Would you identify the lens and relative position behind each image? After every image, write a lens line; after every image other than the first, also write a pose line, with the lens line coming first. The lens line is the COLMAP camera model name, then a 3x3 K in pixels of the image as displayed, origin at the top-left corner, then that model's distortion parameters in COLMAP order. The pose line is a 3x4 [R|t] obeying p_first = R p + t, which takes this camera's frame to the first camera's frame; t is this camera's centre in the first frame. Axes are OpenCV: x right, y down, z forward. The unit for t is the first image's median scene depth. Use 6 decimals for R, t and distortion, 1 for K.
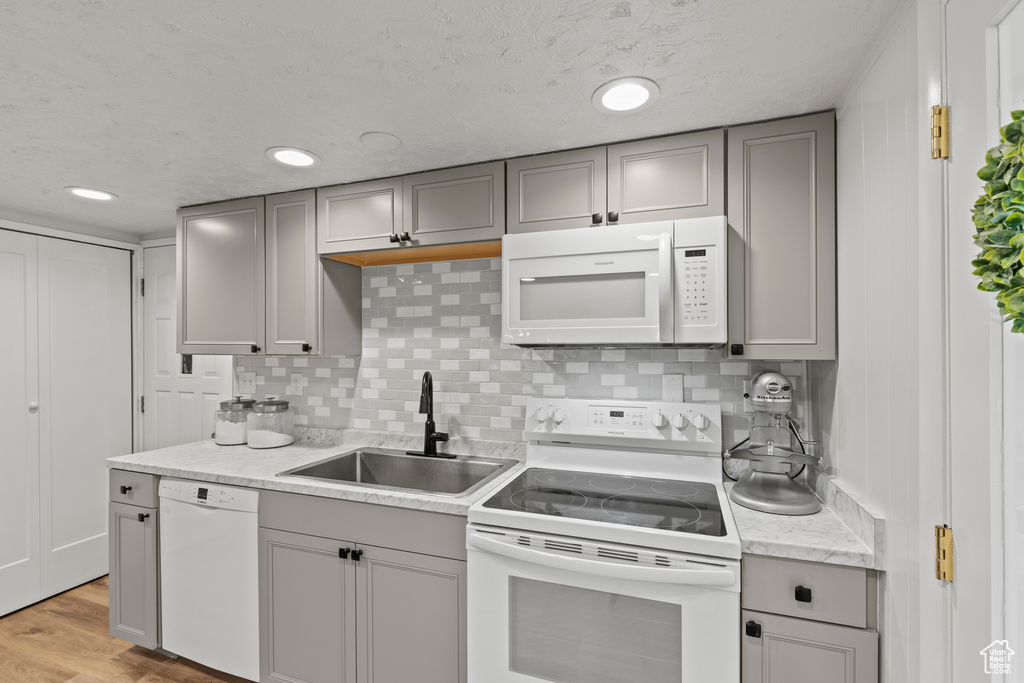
lens RADIAL K [[461.9, 0, 517.8], [0, 461.9, 348.4], [0, 0, 1]] dist [-0.001066, -0.000127]
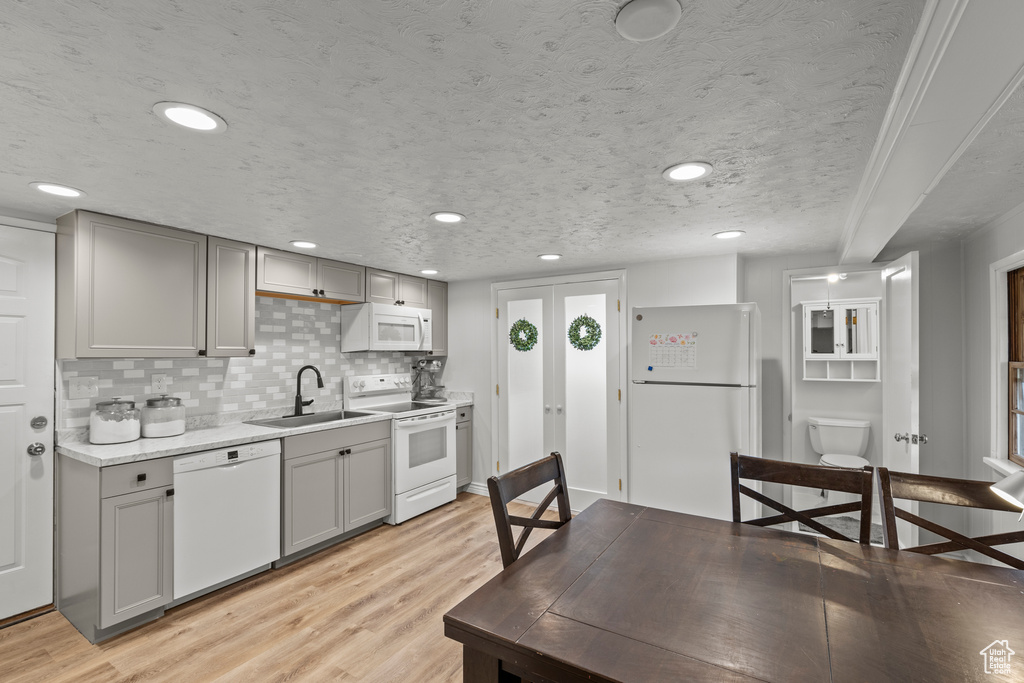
lens RADIAL K [[461.9, 0, 517.8], [0, 461.9, 348.4], [0, 0, 1]] dist [-0.001066, -0.000127]
pose [[0.192736, 0.009833, 0.981201, -1.689455], [0.002553, 0.999941, -0.010522, 0.005396], [-0.981247, 0.004533, 0.192699, -0.114085]]
